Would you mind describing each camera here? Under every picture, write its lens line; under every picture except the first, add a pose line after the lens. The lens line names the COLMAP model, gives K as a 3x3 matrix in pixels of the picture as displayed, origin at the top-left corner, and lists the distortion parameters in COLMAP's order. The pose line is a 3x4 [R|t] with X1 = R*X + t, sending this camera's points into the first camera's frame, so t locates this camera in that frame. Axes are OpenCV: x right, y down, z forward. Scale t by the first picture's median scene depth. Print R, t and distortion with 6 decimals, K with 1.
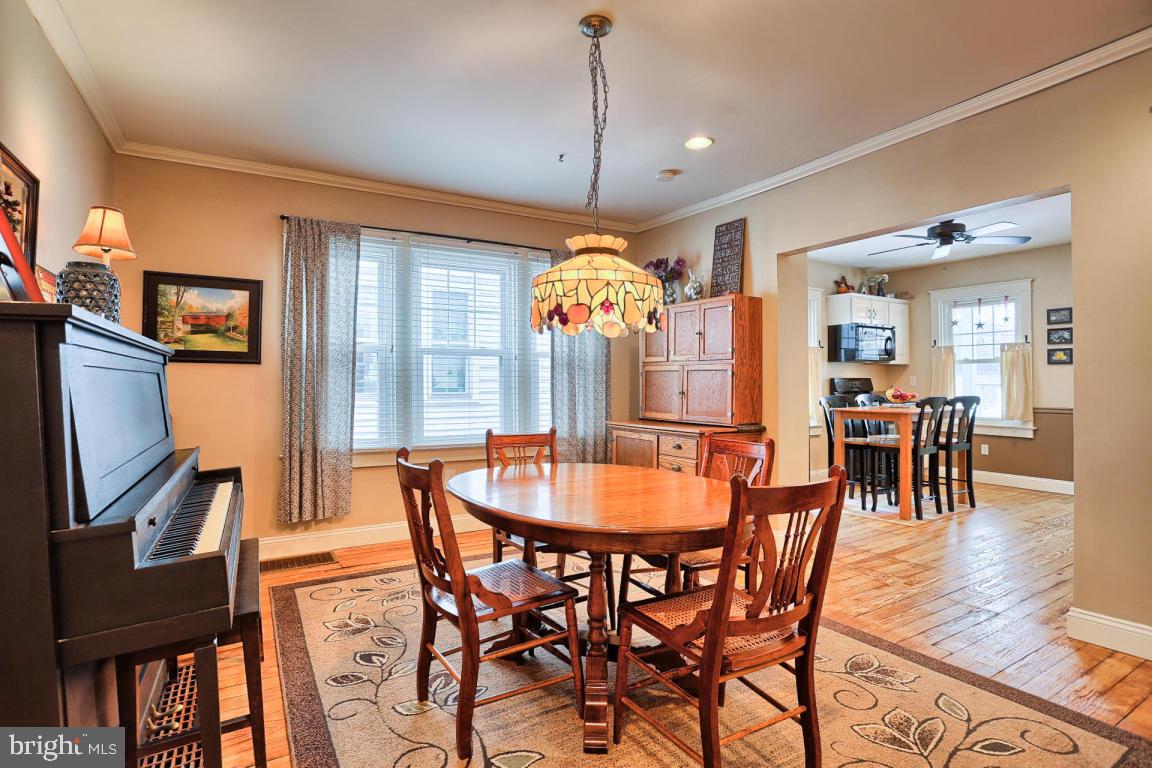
lens RADIAL K [[569.2, 0, 570.0], [0, 569.2, 379.6], [0, 0, 1]] dist [-0.052890, 0.021855]
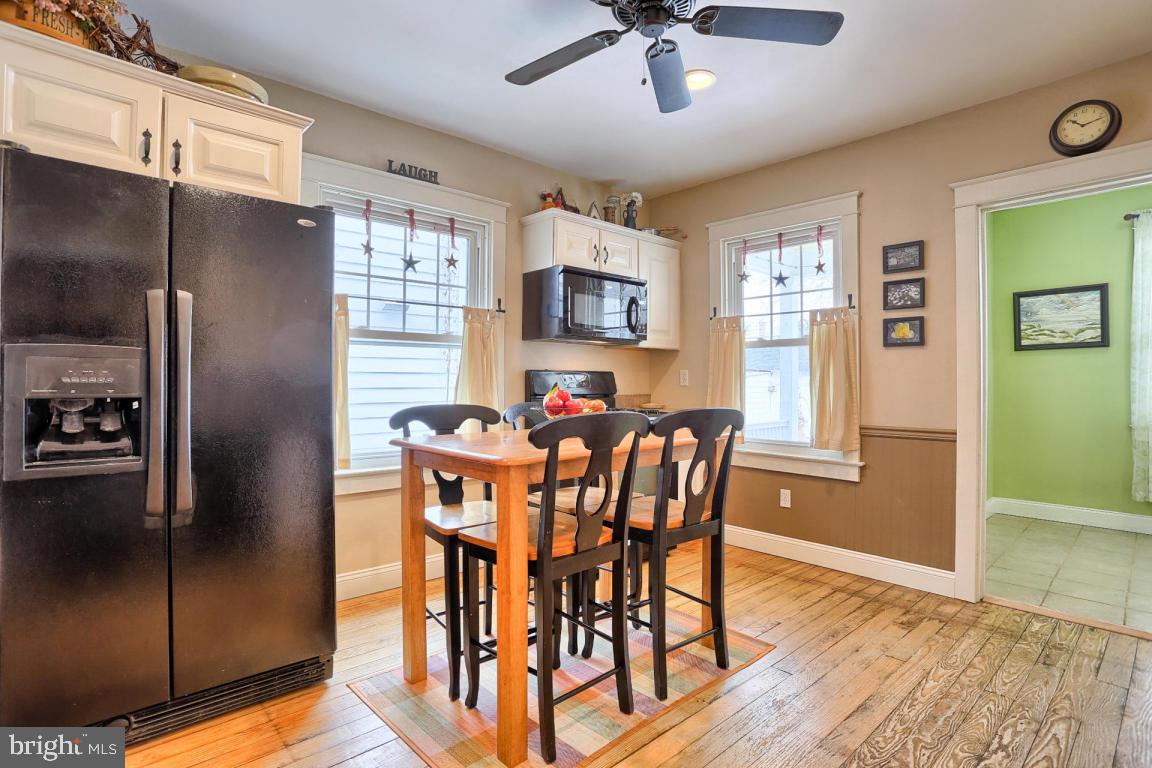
lens RADIAL K [[562.3, 0, 568.7], [0, 562.3, 384.9], [0, 0, 1]] dist [-0.087569, 0.039545]
pose [[0.982217, 0.006538, 0.187635, 0.447163], [-0.008106, 0.999938, 0.007592, 0.007789], [-0.187574, -0.008978, 0.982209, 0.516327]]
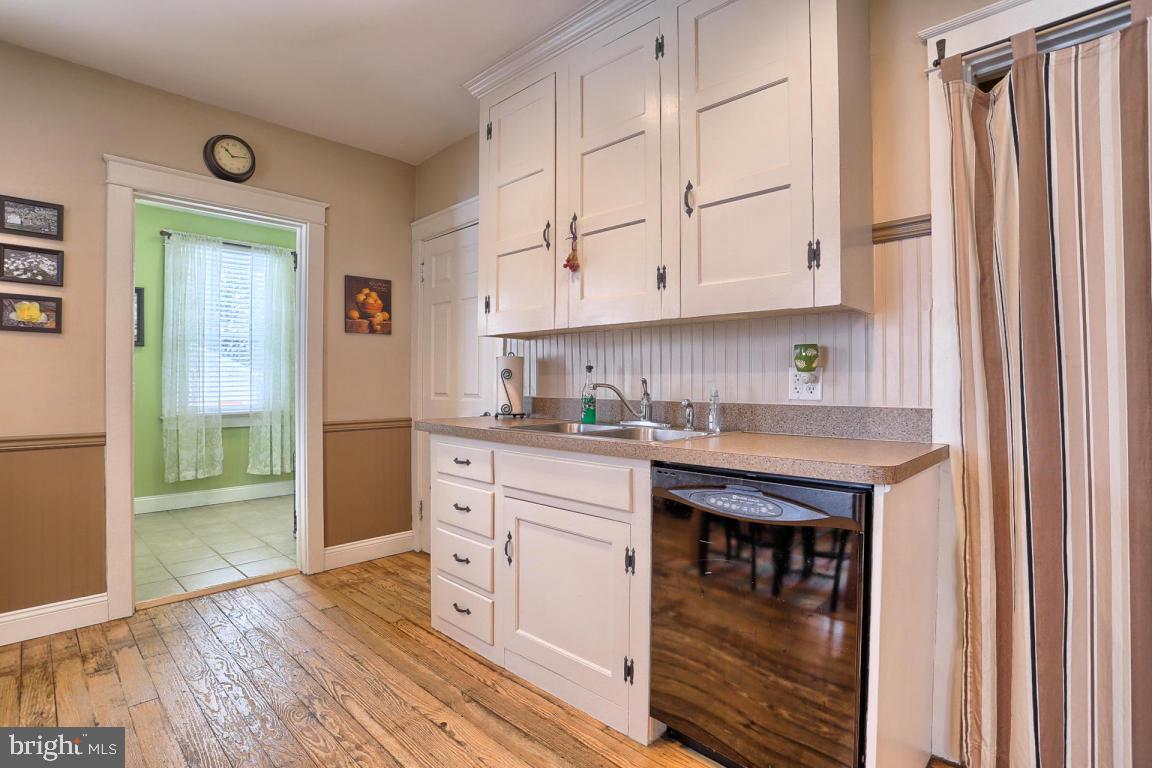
lens RADIAL K [[561.0, 0, 576.0], [0, 561.0, 384.0], [0, 0, 1]] dist [-0.070569, 0.027283]
pose [[-0.260098, 0.000952, 0.965582, 0.368181], [-0.007402, 0.999968, -0.002980, 0.009184], [-0.965554, -0.007923, -0.260083, 0.676530]]
